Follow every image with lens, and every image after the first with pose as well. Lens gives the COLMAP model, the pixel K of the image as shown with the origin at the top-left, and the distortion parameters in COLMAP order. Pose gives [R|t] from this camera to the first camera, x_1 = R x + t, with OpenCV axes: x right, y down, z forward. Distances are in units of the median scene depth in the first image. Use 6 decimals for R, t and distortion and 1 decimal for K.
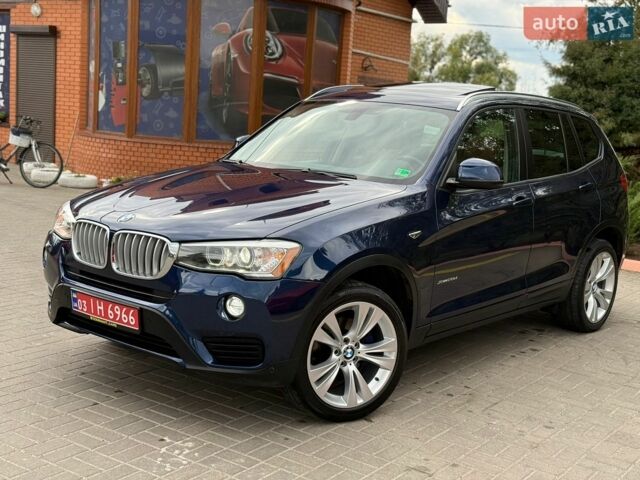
lens RADIAL K [[895.2, 0, 326.7], [0, 895.2, 237.1], [0, 0, 1]] dist [0.138373, -0.052760]
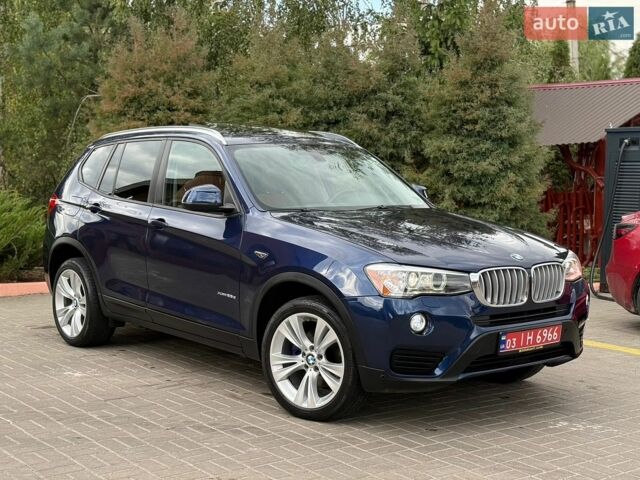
lens RADIAL K [[996.4, 0, 351.8], [0, 996.4, 238.9], [0, 0, 1]] dist [0.153394, -0.039592]
pose [[0.181282, -0.138421, 0.973641, -1.443812], [0.152139, 0.982073, 0.111293, -0.209690], [-0.971592, 0.127953, 0.199091, 0.913973]]
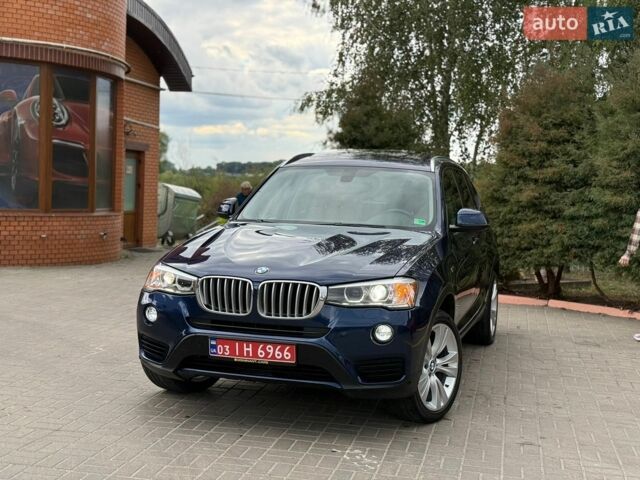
lens RADIAL K [[895.2, 0, 326.7], [0, 895.2, 237.1], [0, 0, 1]] dist [0.138373, -0.052760]
pose [[0.917754, -0.056146, 0.393161, -0.579433], [0.081823, 0.995449, -0.048842, -0.000522], [-0.388630, 0.076995, 0.918171, -0.103739]]
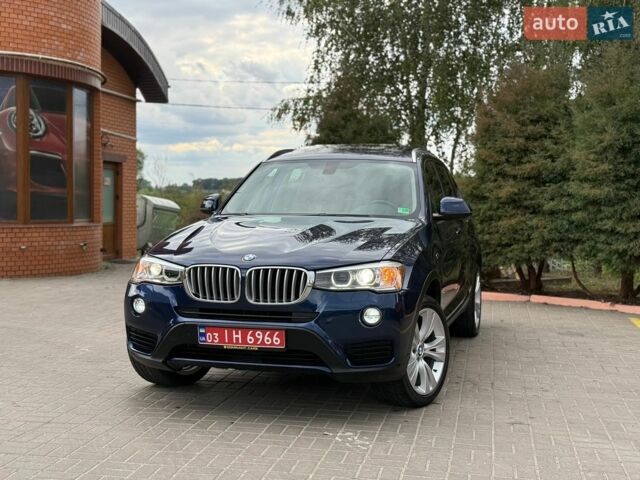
lens RADIAL K [[894.9, 0, 320.0], [0, 894.9, 240.0], [0, 0, 1]] dist [0.149070, -0.093972]
pose [[0.909183, -0.073783, 0.409807, -0.593720], [0.107960, 0.992291, -0.060862, 0.035891], [-0.402157, 0.099577, 0.910139, -0.101240]]
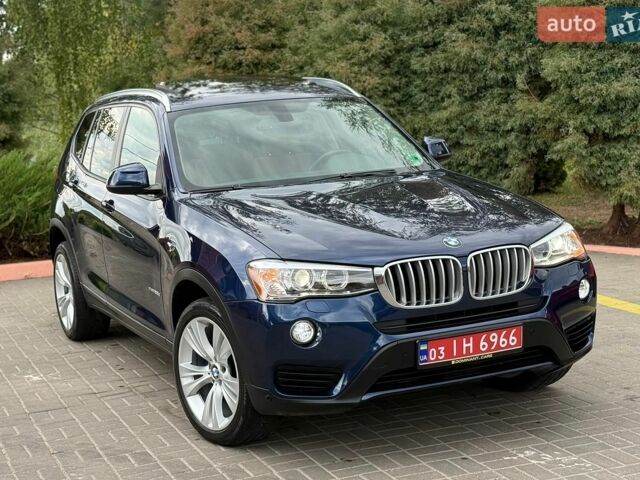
lens RADIAL K [[1220.5, 0, 285.8], [0, 1220.5, 194.0], [0, 0, 1]] dist [0.167160, 0.013811]
pose [[0.474406, -0.182737, 0.861131, -1.301557], [0.233739, 0.969253, 0.076912, -0.193949], [-0.848708, 0.164792, 0.502532, 0.498253]]
